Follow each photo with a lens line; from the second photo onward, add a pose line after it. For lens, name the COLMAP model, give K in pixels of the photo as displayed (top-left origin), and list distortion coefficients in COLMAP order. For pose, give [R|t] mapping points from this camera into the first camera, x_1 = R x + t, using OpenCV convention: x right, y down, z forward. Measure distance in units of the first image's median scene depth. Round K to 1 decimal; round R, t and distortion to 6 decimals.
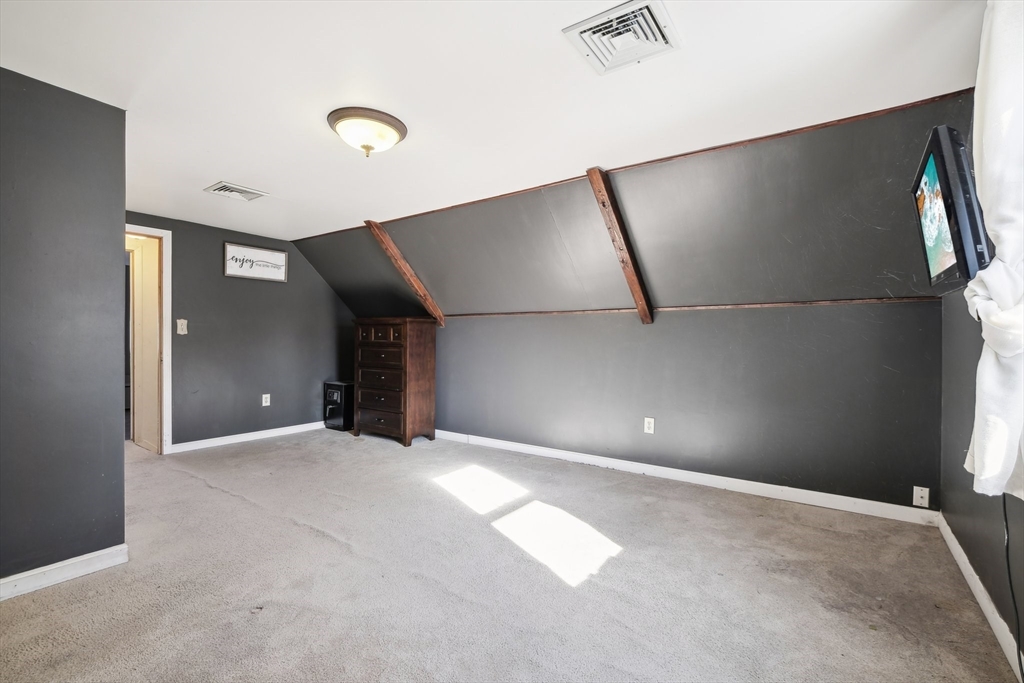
lens RADIAL K [[452.7, 0, 520.2], [0, 452.7, 341.6], [0, 0, 1]] dist [0.004665, -0.002288]
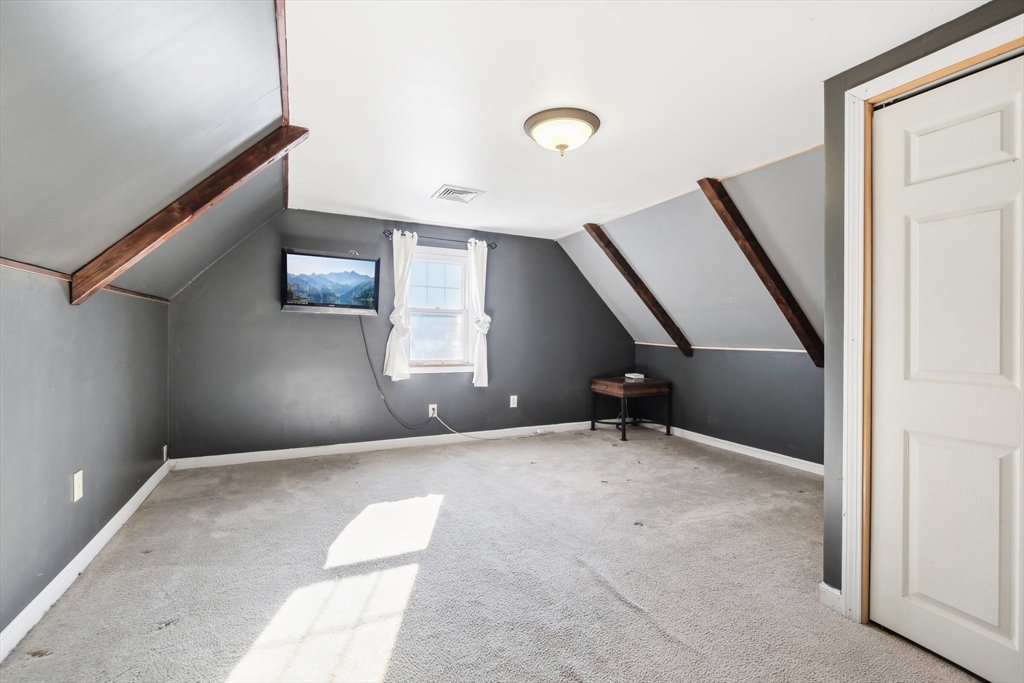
lens RADIAL K [[452.7, 0, 515.6], [0, 452.7, 338.2], [0, 0, 1]] dist [0.004665, -0.002288]
pose [[-0.875184, -0.016847, 0.483497, -0.381419], [-0.010782, 0.999824, 0.015322, -0.009728], [-0.483670, 0.008197, -0.875212, 1.014586]]
